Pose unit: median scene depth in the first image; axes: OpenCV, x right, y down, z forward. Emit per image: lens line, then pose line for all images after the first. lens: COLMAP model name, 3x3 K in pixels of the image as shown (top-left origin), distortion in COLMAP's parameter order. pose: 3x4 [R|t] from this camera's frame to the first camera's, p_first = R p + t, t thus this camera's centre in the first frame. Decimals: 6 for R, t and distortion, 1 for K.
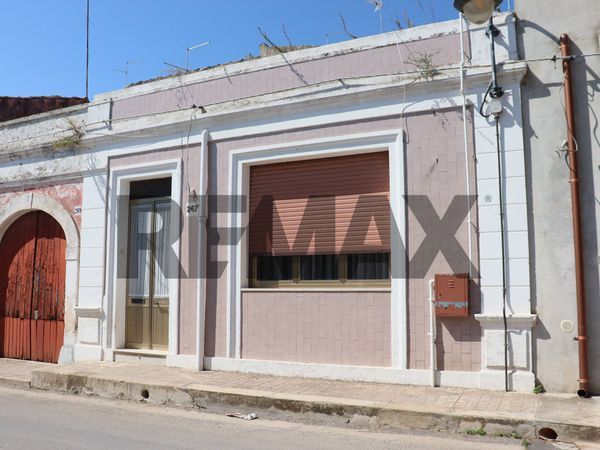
lens RADIAL K [[525.4, 0, 300.0], [0, 525.4, 225.0], [0, 0, 1]] dist [-0.115357, 0.015774]
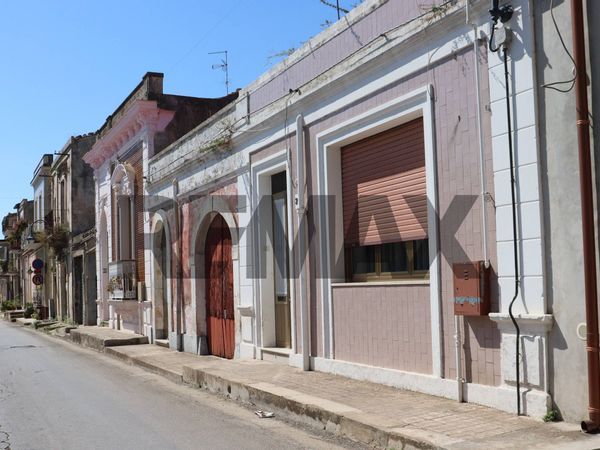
lens RADIAL K [[704.1, 0, 300.0], [0, 704.1, 225.0], [0, 0, 1]] dist [-0.064596, -0.009123]
pose [[0.772146, -0.081091, -0.630249, 0.748797], [0.116355, 0.993098, 0.014775, -0.007429], [0.624701, -0.084741, 0.776252, 0.014050]]
